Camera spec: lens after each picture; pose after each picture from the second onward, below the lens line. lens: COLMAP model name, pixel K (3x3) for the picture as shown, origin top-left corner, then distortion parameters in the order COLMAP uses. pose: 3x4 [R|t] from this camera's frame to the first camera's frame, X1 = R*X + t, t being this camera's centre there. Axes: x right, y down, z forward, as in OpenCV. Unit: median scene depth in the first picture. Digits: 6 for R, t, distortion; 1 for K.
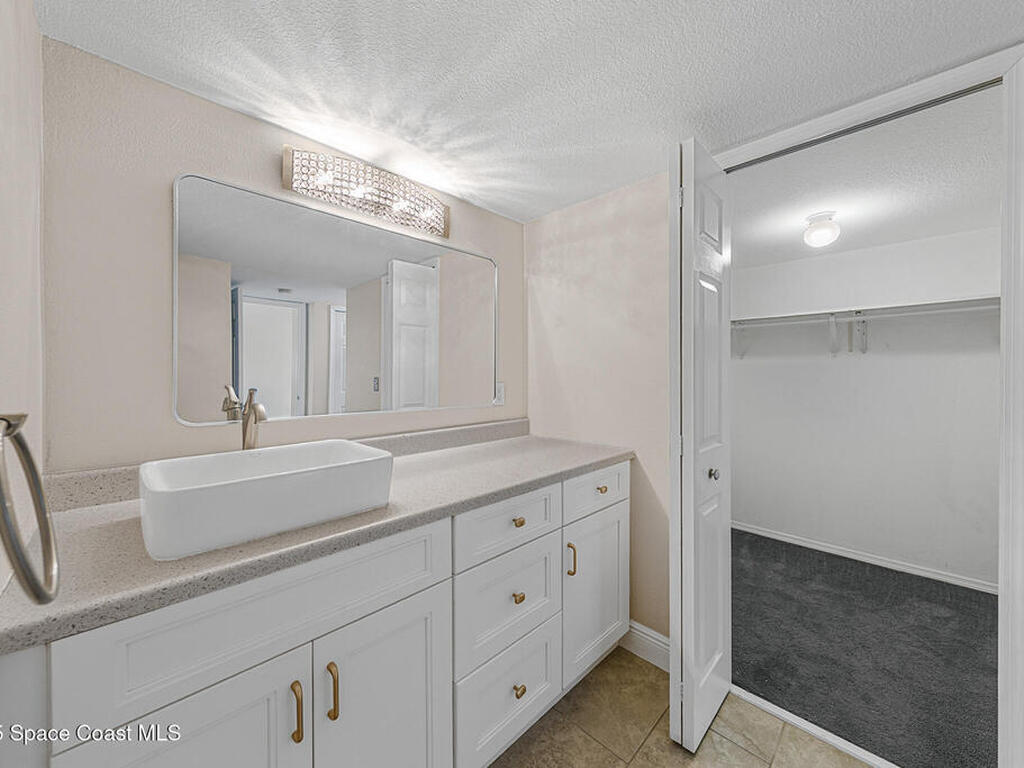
lens RADIAL K [[394.2, 0, 512.0], [0, 394.2, 376.6], [0, 0, 1]] dist [0.000180, -0.000053]
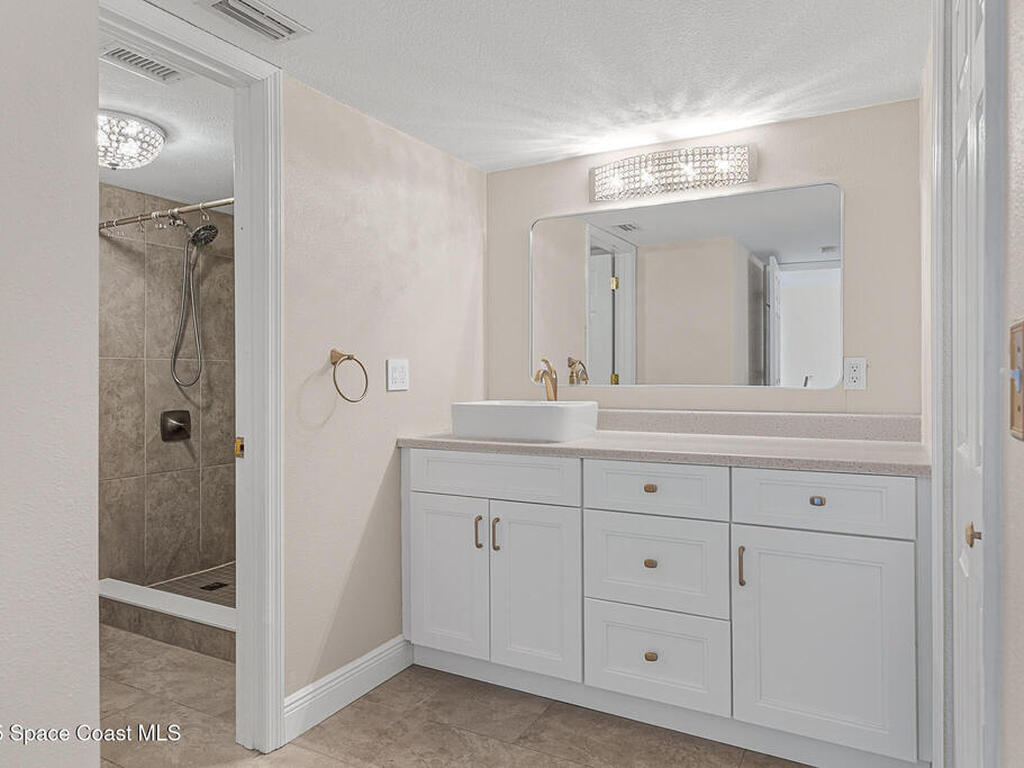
lens RADIAL K [[663.4, 0, 512.8], [0, 663.4, 367.2], [0, 0, 1]] dist [-0.001369, 0.000300]
pose [[0.274709, -0.004138, -0.961519, 1.385090], [0.002420, 0.999991, -0.003612, 0.057971], [0.961524, -0.001334, 0.274716, 0.174380]]
